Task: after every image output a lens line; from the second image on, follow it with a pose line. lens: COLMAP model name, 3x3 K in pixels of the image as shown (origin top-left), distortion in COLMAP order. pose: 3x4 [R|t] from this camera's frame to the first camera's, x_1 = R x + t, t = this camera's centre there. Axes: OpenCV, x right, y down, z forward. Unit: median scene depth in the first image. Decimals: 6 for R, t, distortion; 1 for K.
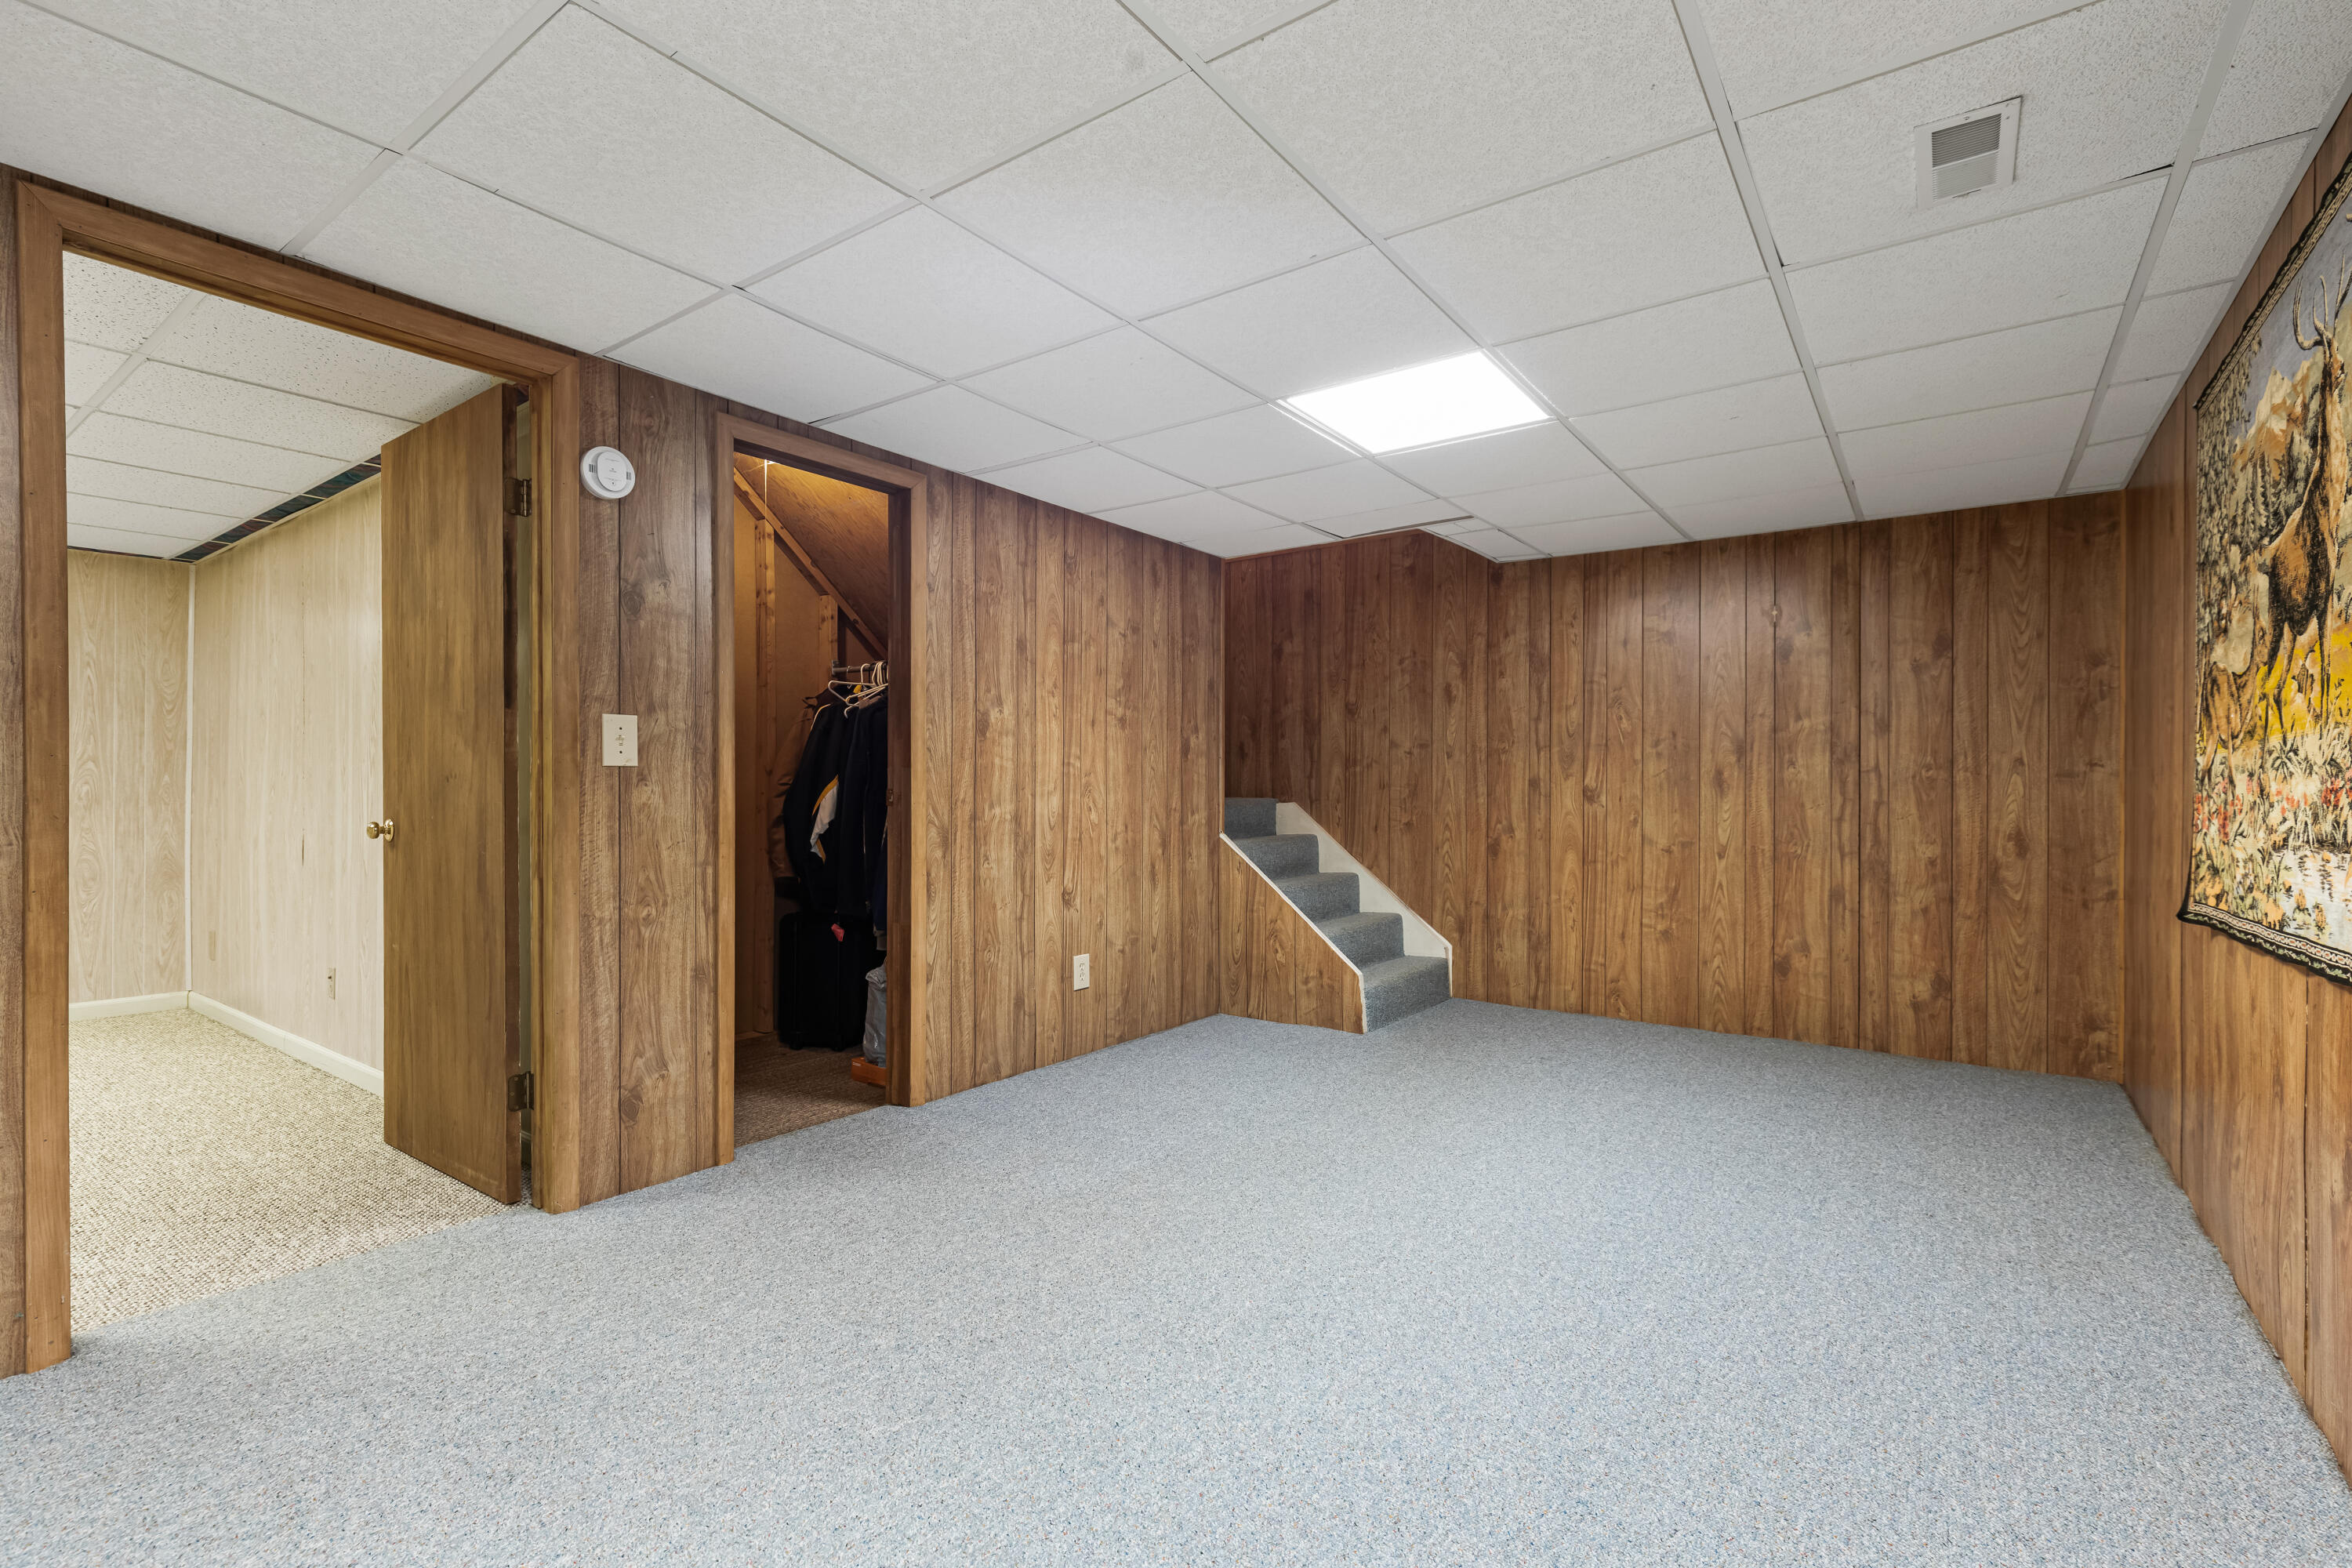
lens RADIAL K [[1051.9, 0, 1175.1], [0, 1051.9, 795.4], [0, 0, 1]] dist [0.005163, -0.002767]
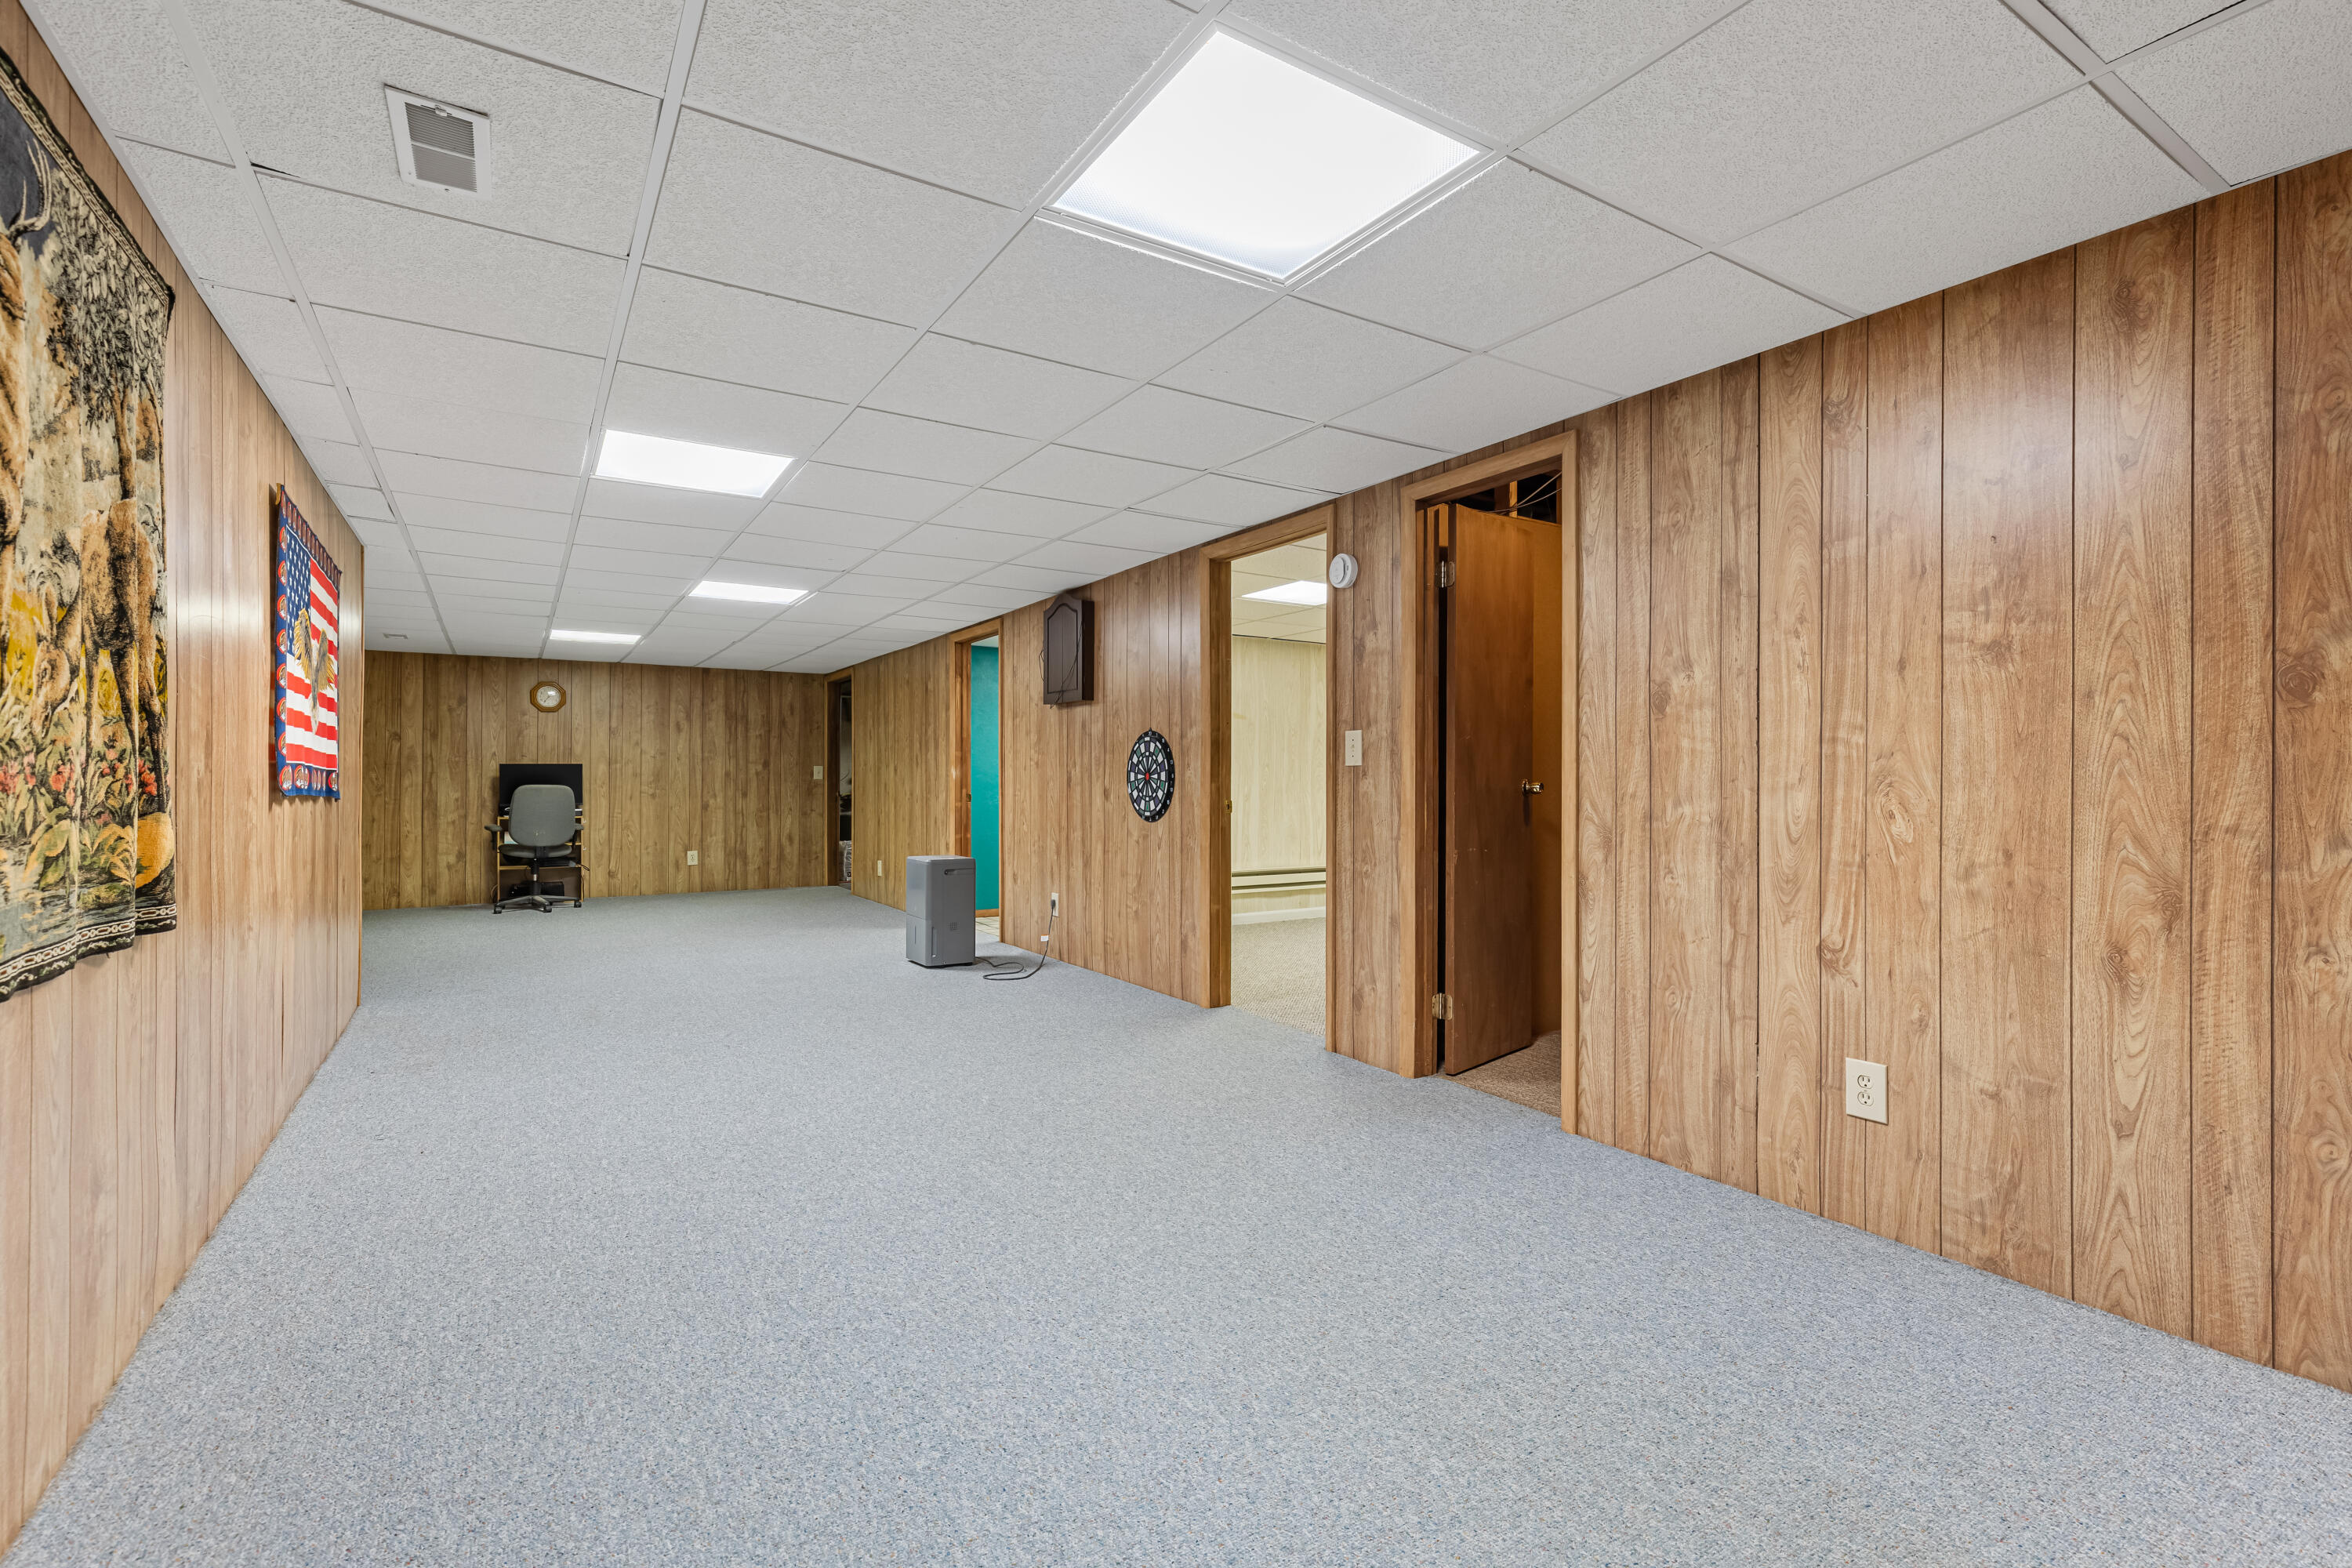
lens RADIAL K [[1051.9, 0, 1177.4], [0, 1051.9, 780.9], [0, 0, 1]] dist [0.005163, -0.002767]
pose [[-0.364991, -0.004007, -0.931002, 0.590206], [-0.008880, 0.999960, -0.000822, -0.001960], [0.930969, 0.007967, -0.365012, 0.835413]]
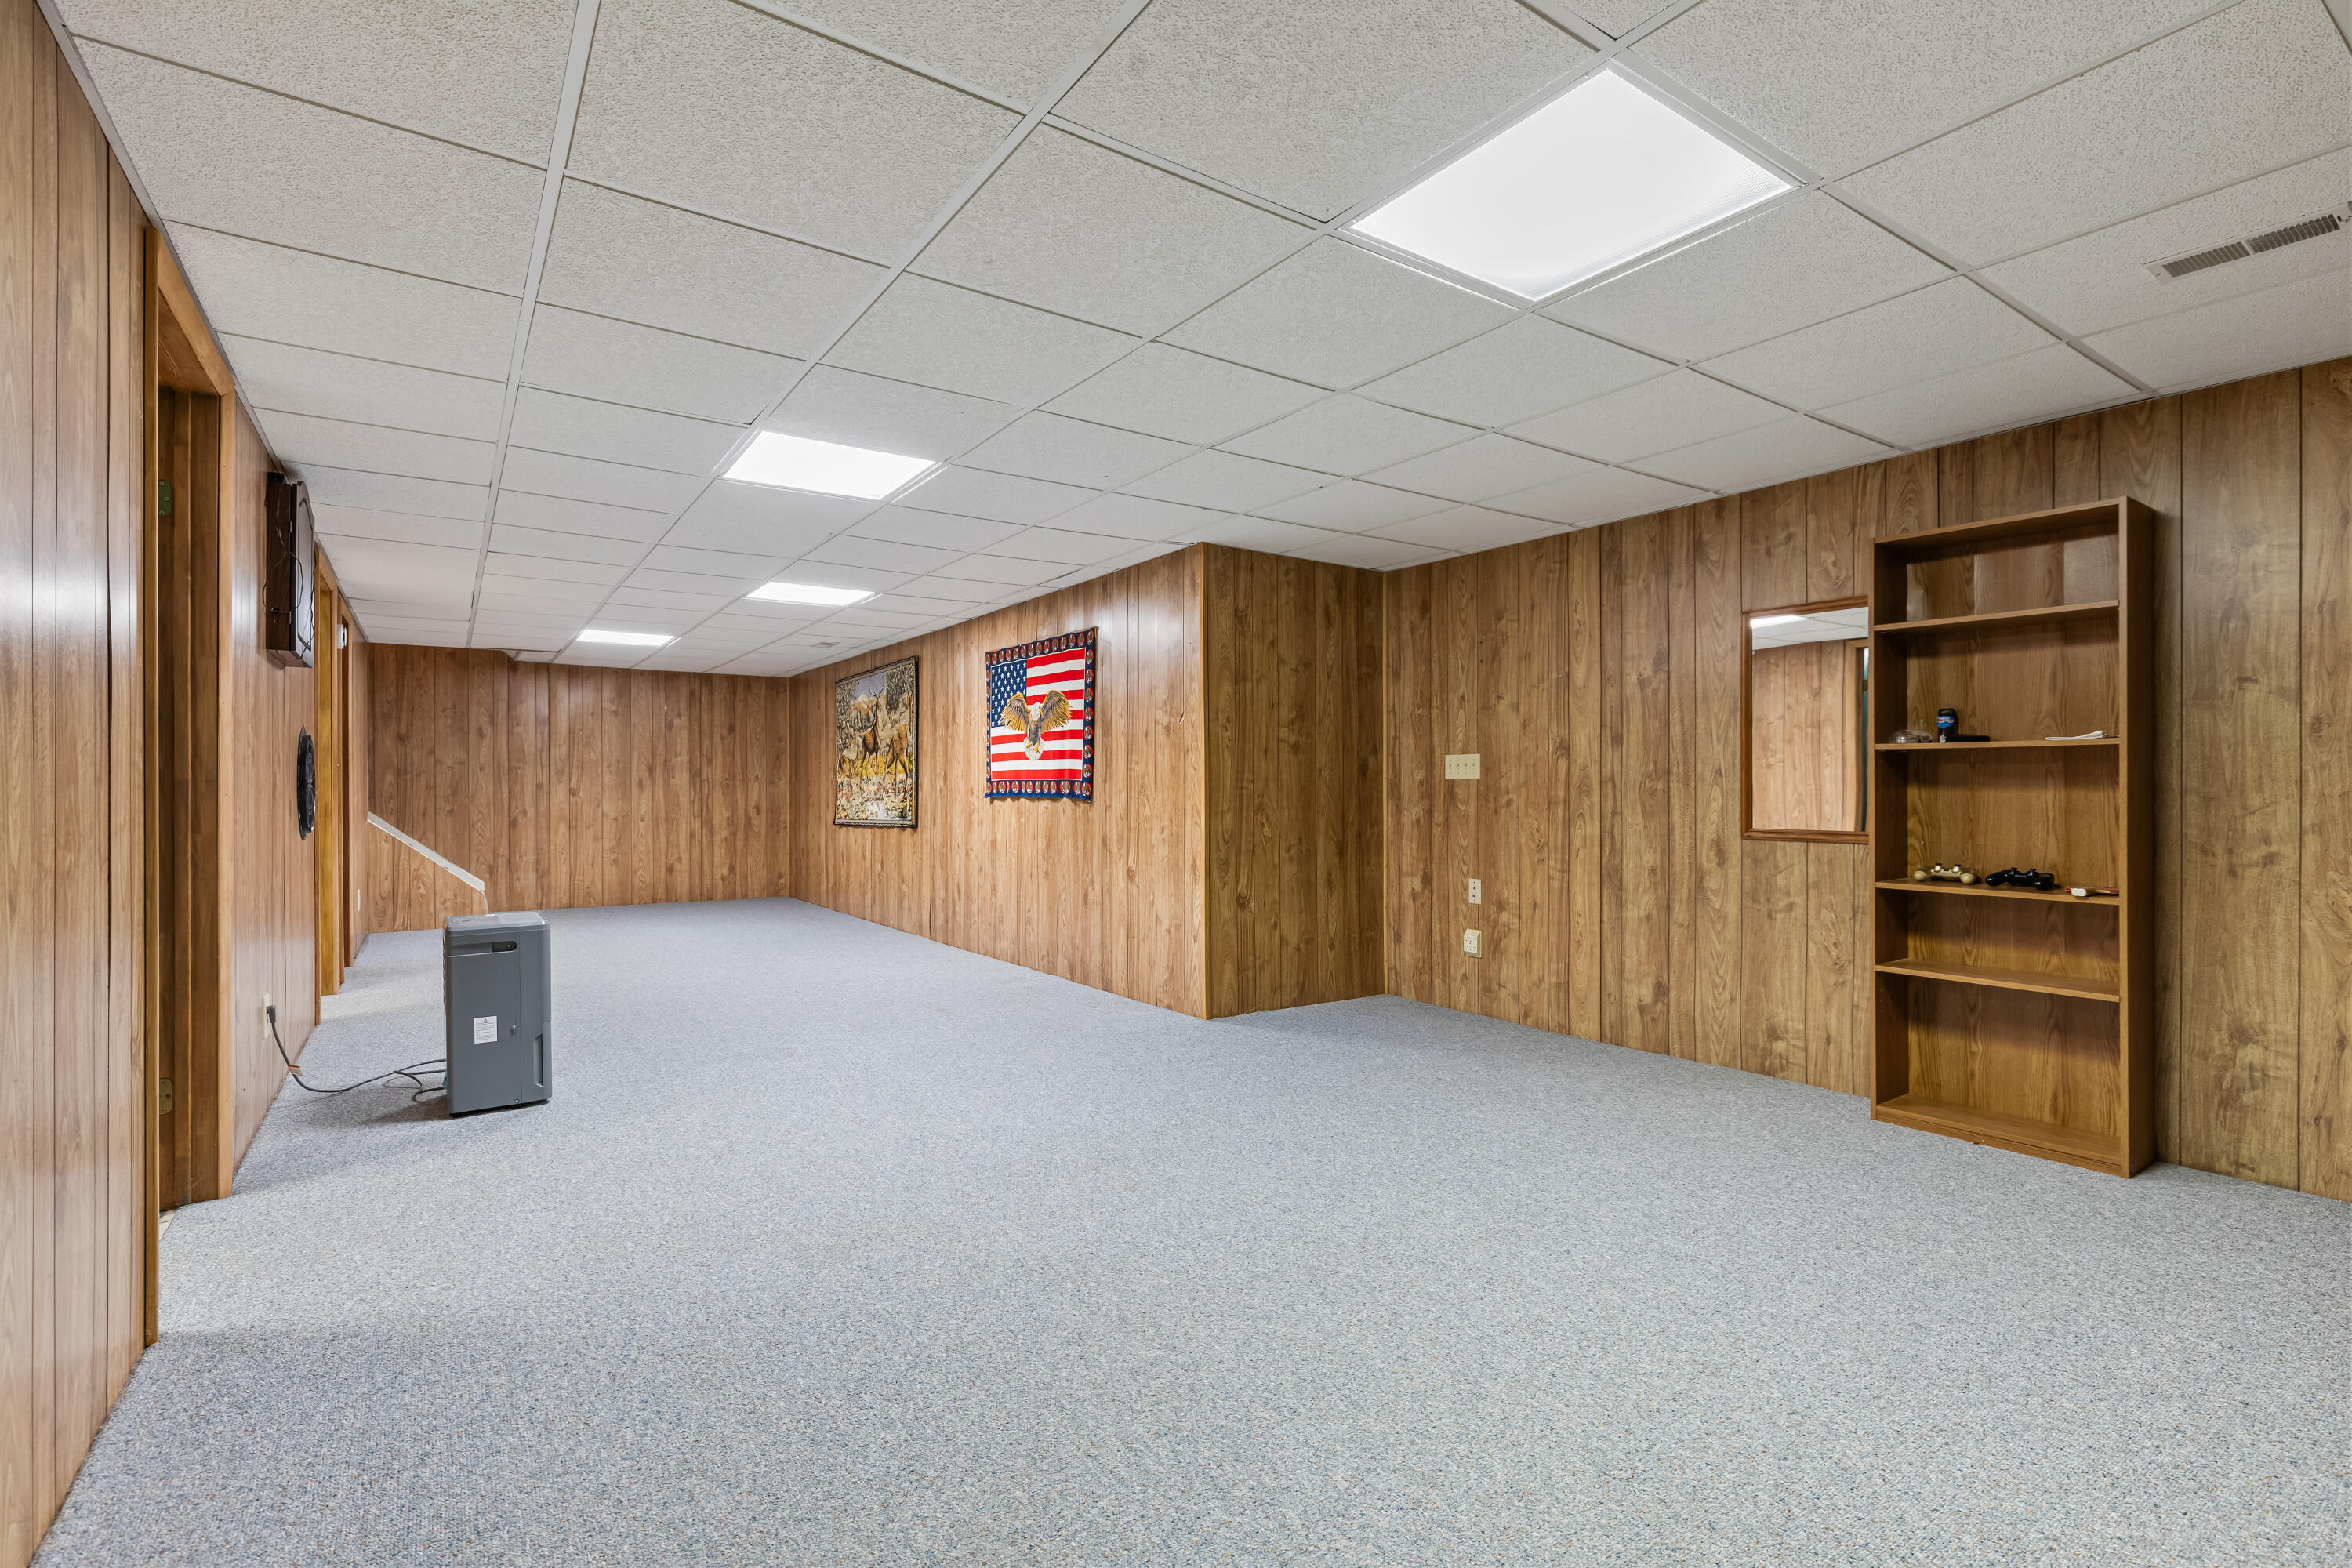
lens RADIAL K [[1092.8, 0, 1174.8], [0, 1092.8, 789.7], [0, 0, 1]] dist [-0.001047, -0.000048]
pose [[0.334819, -0.004805, 0.942270, -1.307135], [0.009534, 0.999953, 0.001712, 0.002616], [-0.942234, 0.008411, 0.334849, -0.810570]]
